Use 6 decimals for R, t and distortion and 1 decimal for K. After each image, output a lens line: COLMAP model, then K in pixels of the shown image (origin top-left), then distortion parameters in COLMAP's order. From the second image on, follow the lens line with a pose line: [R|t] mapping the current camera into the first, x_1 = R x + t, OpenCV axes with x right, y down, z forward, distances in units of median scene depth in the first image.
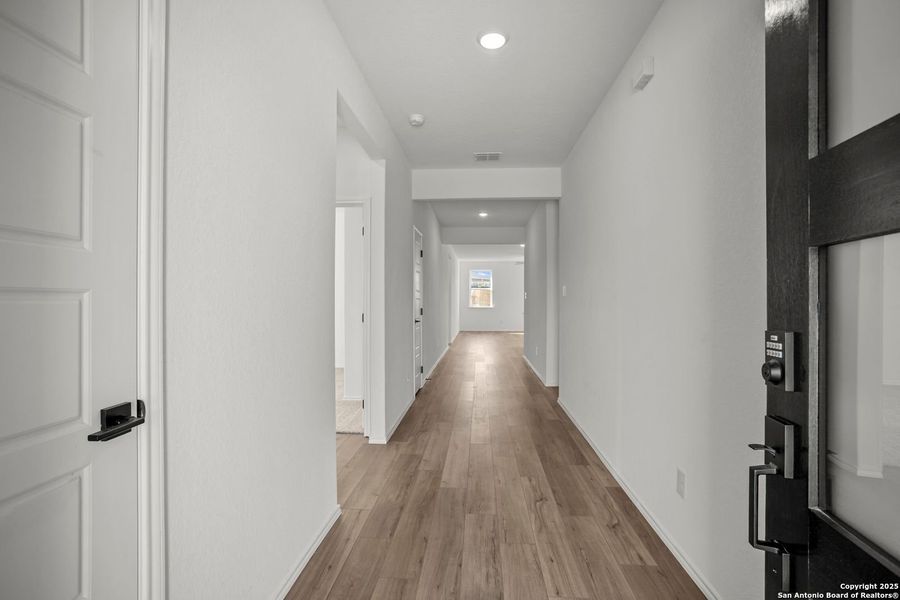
lens RADIAL K [[420.9, 0, 450.6], [0, 420.9, 300.2], [0, 0, 1]] dist [0.003247, 0.000372]
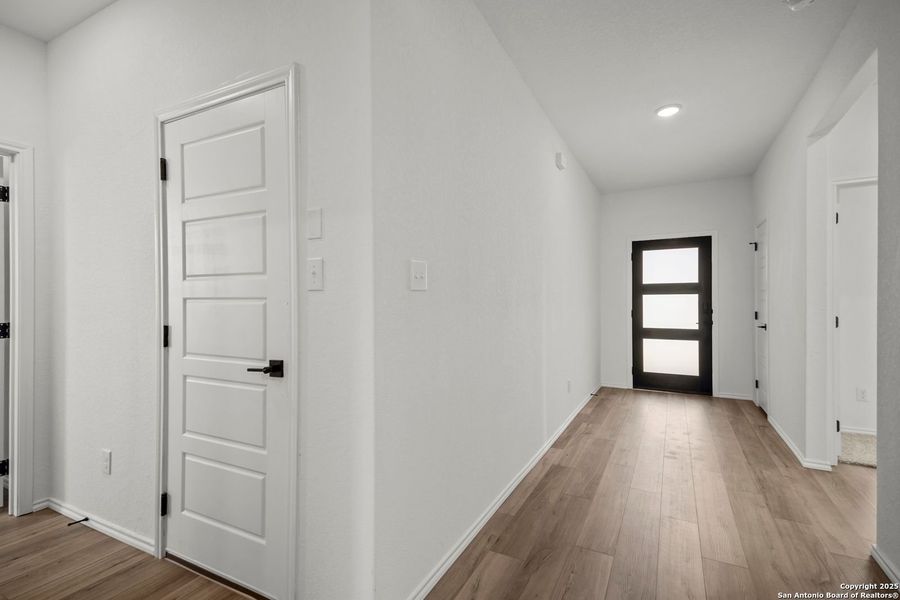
lens RADIAL K [[420.9, 0, 453.5], [0, 420.9, 302.5], [0, 0, 1]] dist [0.003247, 0.000372]
pose [[-0.917594, -0.012092, 0.397335, 0.162705], [-0.009587, 0.999920, 0.008290, 0.009115], [-0.397404, 0.003797, -0.917636, 2.058491]]
